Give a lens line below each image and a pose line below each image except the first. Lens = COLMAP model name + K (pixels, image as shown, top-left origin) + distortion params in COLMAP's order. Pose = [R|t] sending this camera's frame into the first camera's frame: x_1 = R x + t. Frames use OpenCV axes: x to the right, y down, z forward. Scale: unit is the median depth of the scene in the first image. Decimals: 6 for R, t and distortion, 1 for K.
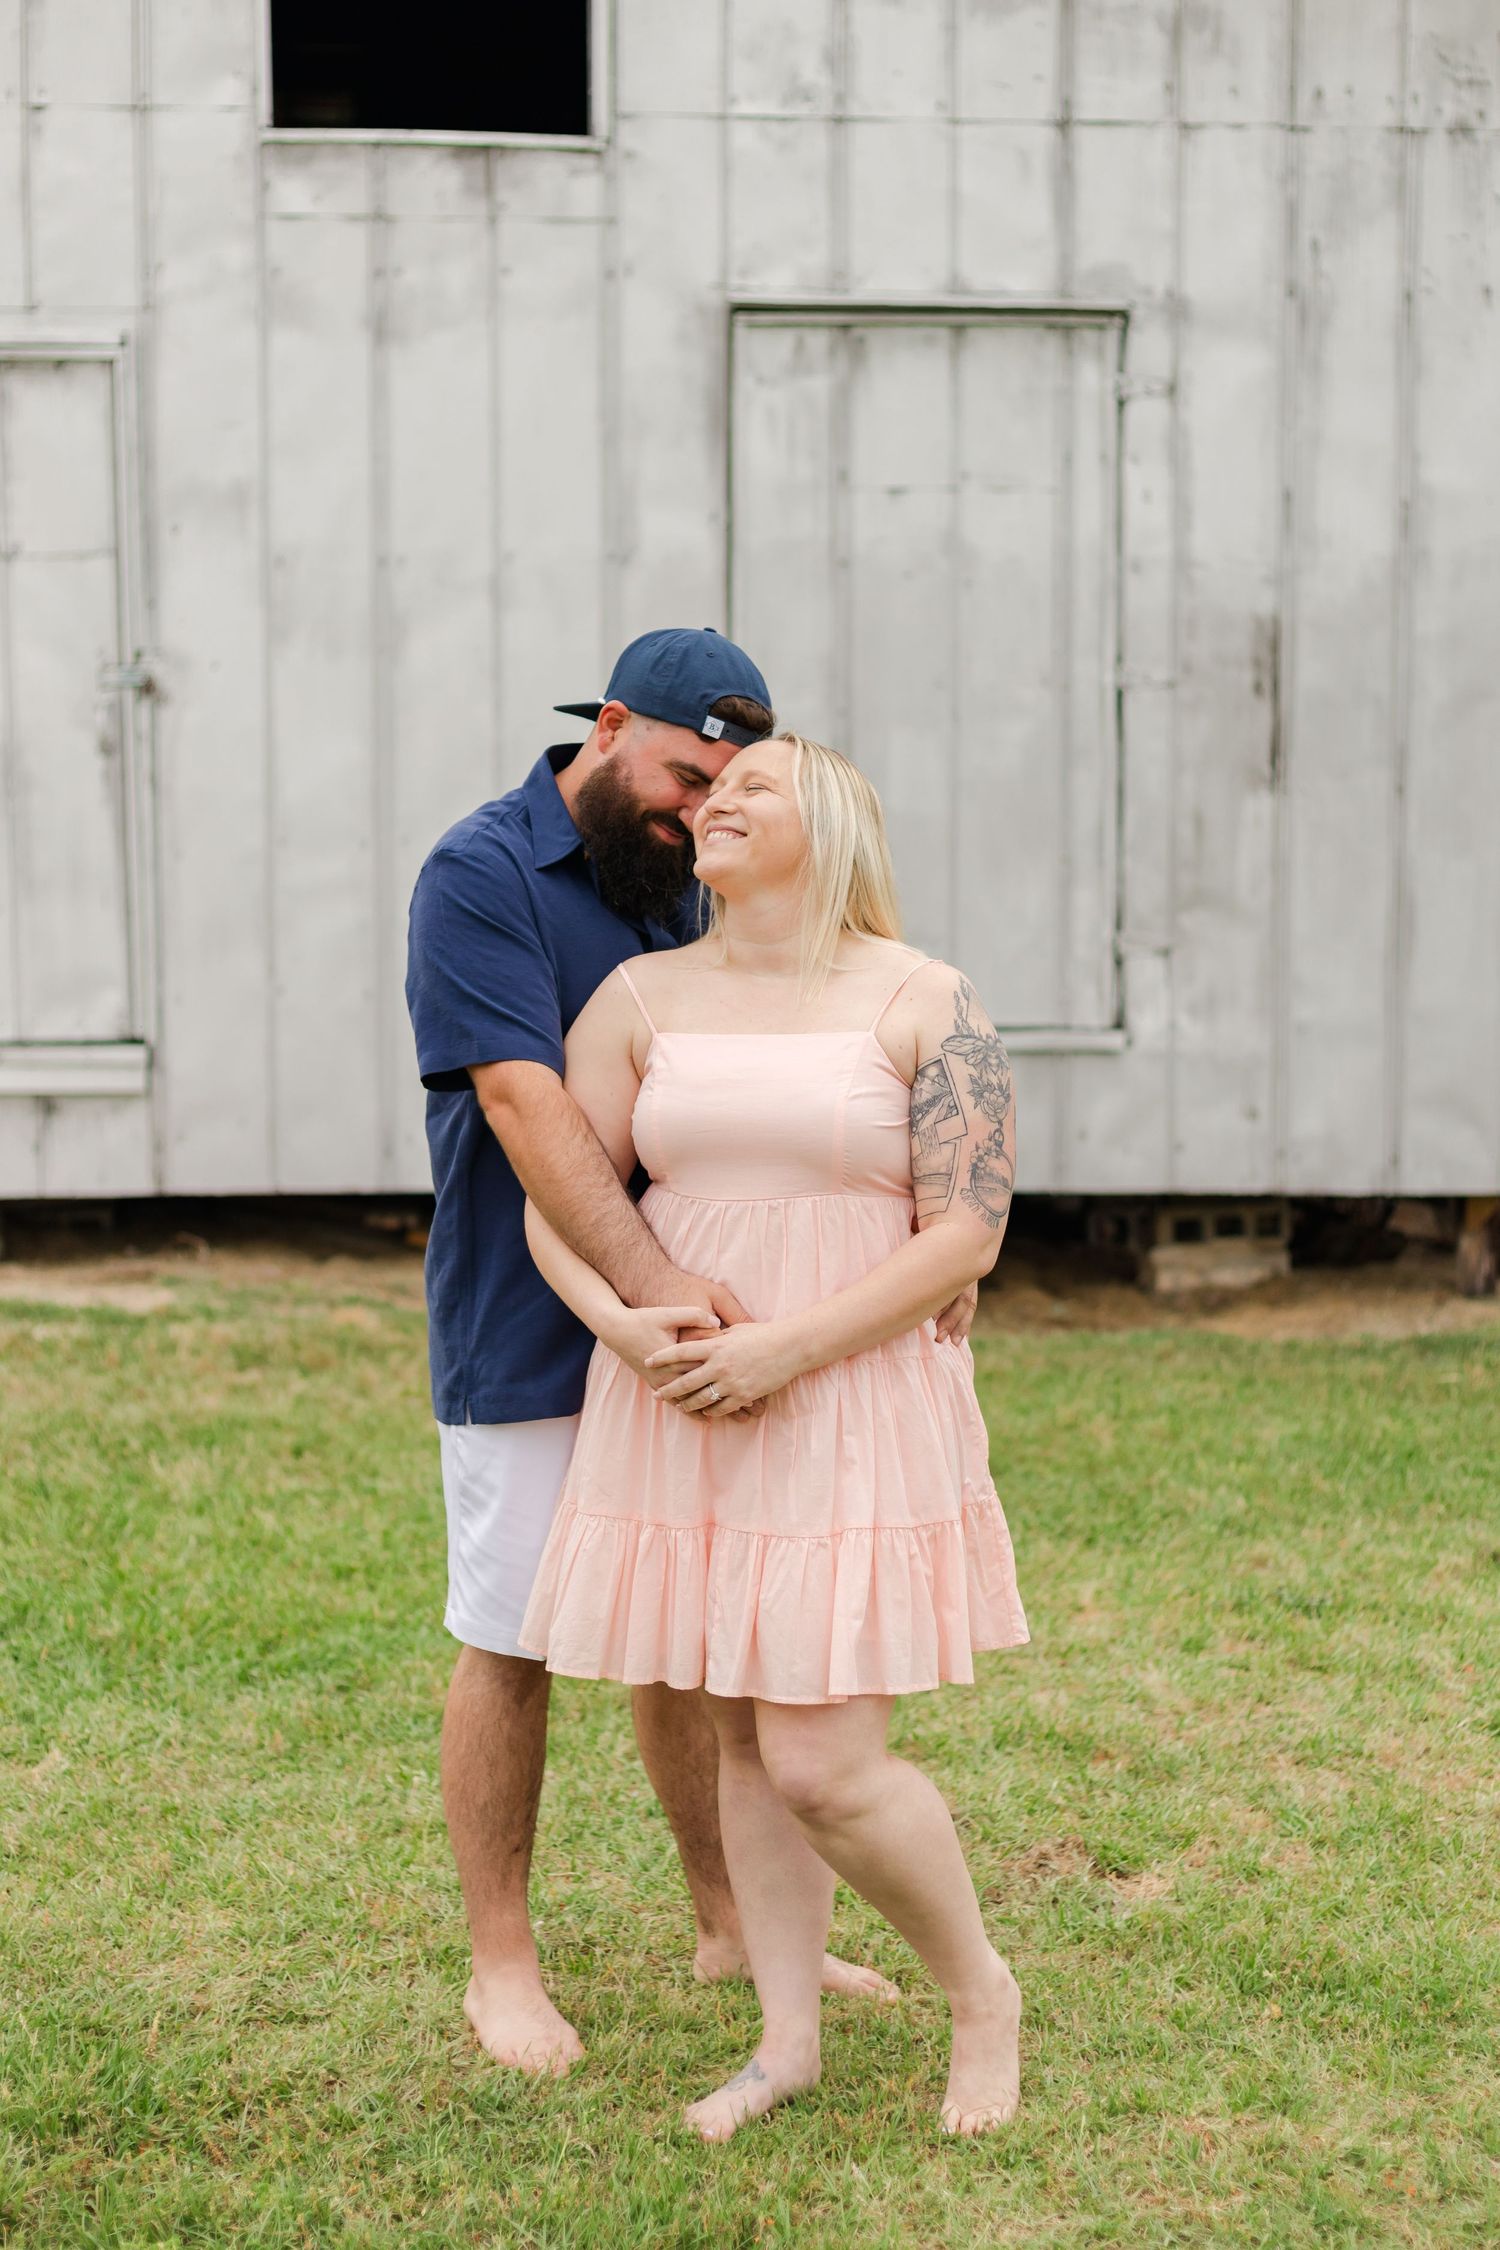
lens RADIAL K [[4248.6, 0, 759.2], [0, 4248.6, 1110.7], [0, 0, 1]] dist [0.023349, 0.000000]
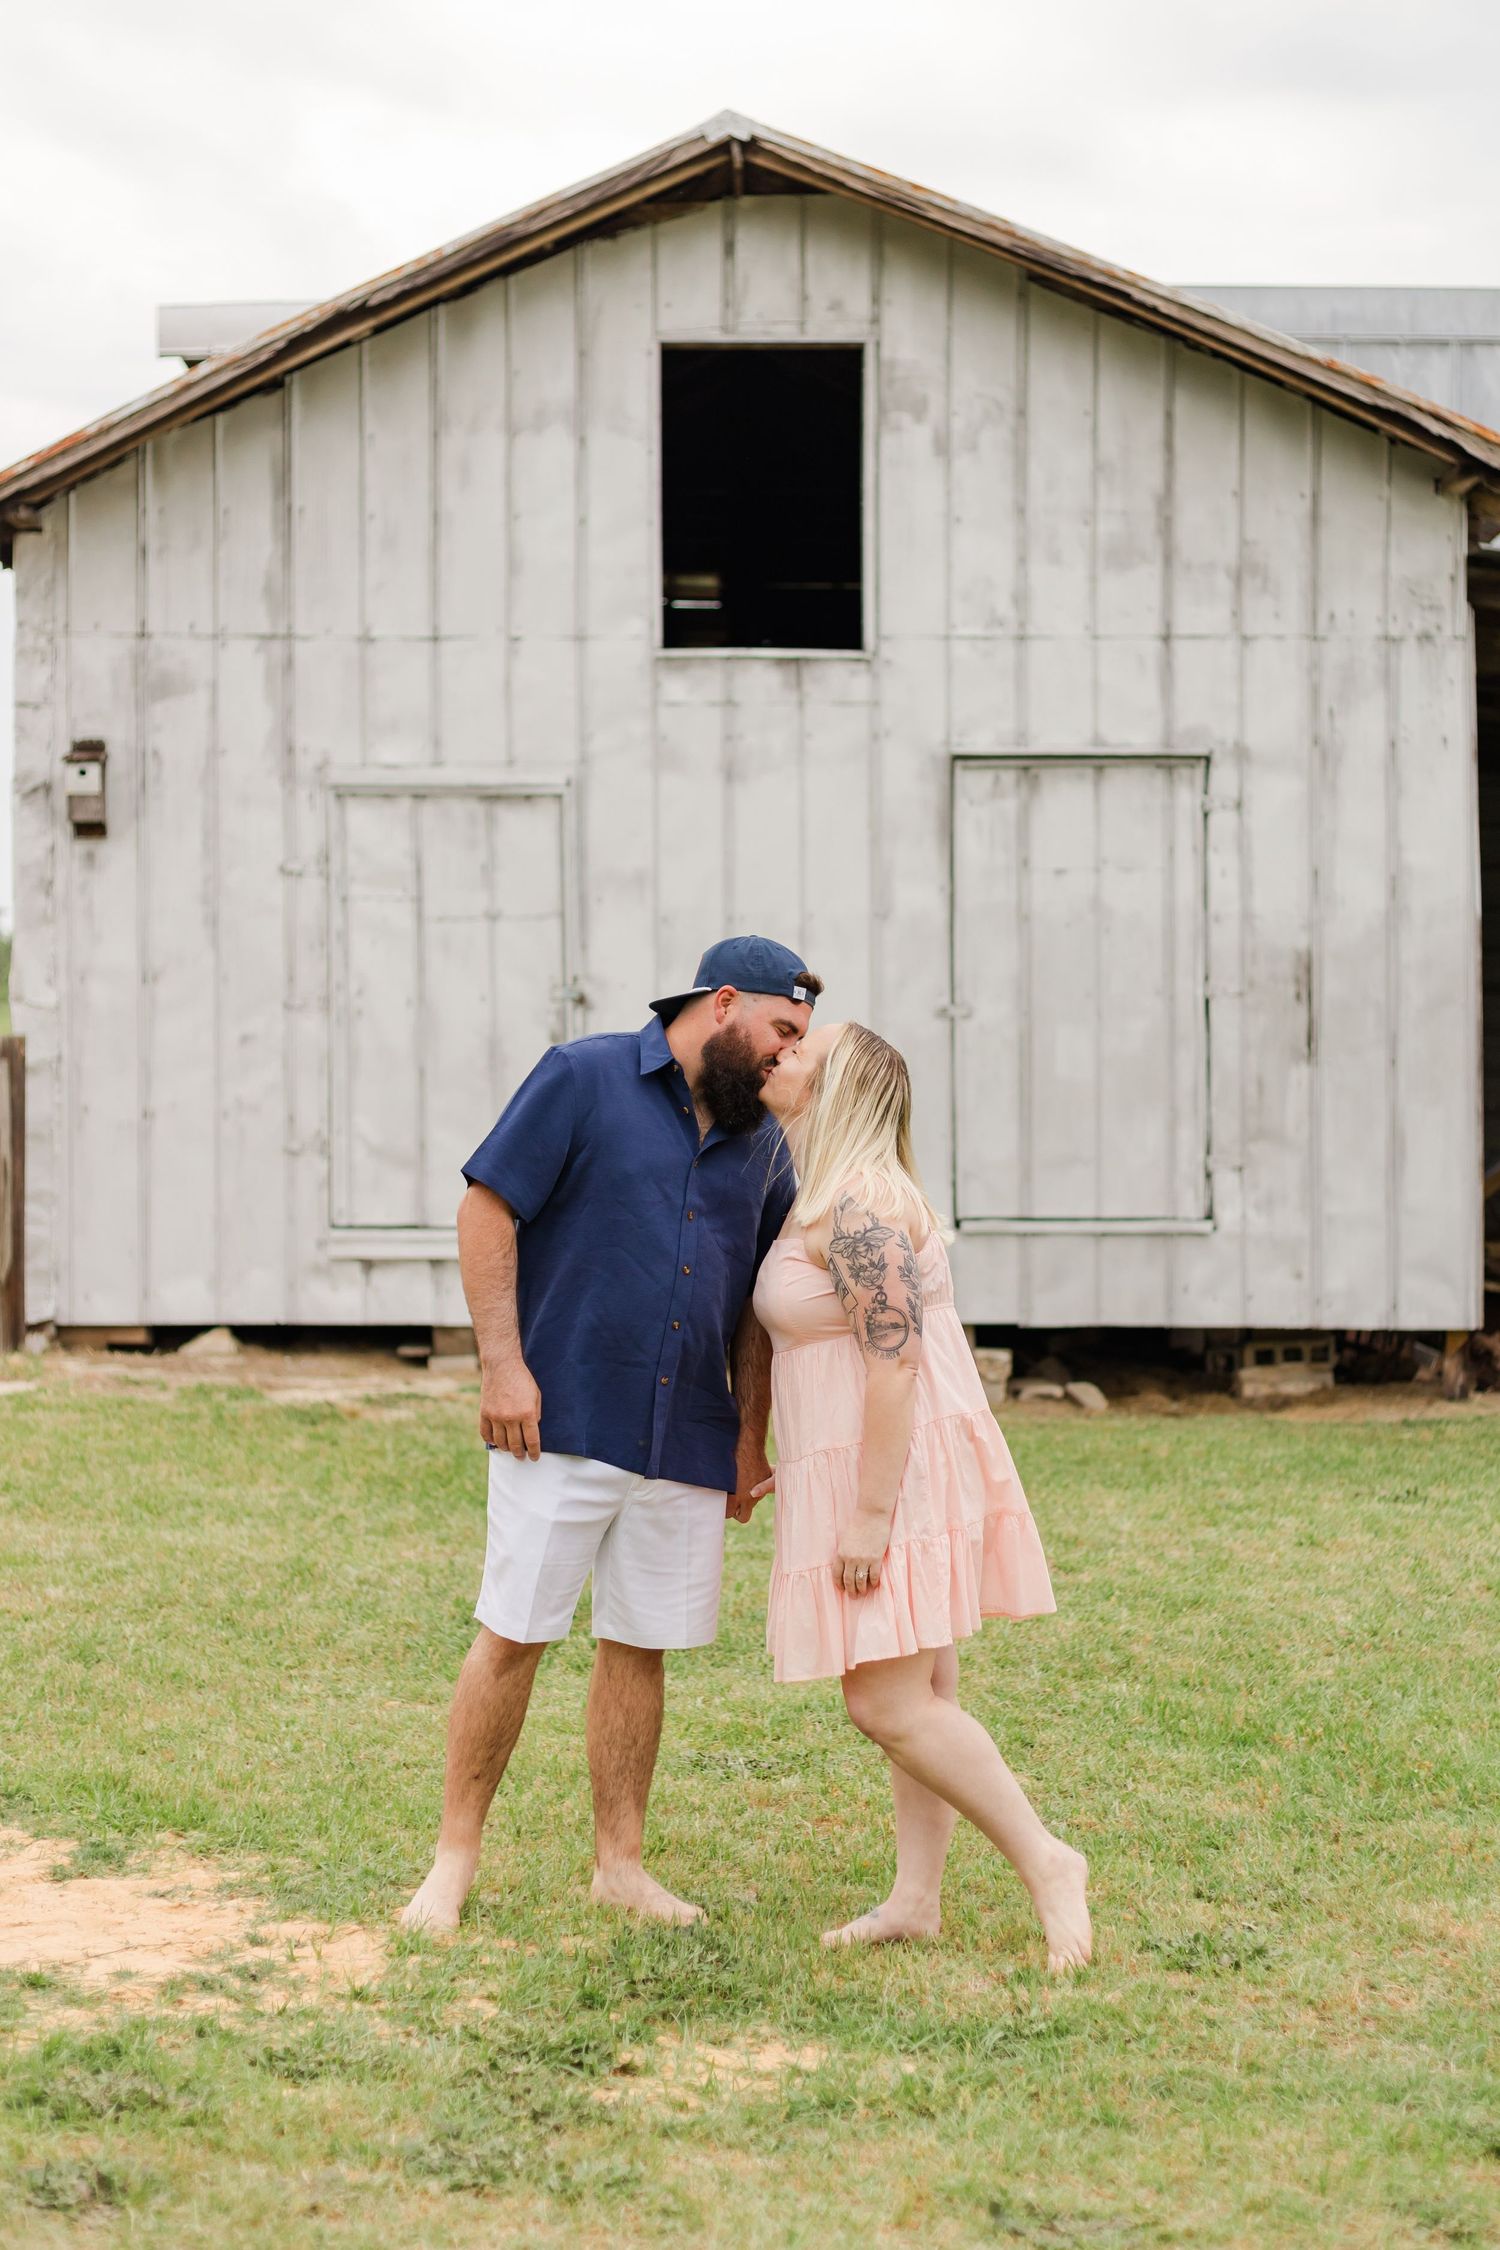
lens RADIAL K [[4248.6, 0, 795.6], [0, 4248.6, 1112.9], [0, 0, 1]] dist [0.023349, 0.000000]
pose [[0.995780, -0.003989, -0.091690, 0.078107], [-0.004086, 0.996138, -0.087711, 0.078609], [0.091686, 0.087716, 0.991917, -0.541344]]
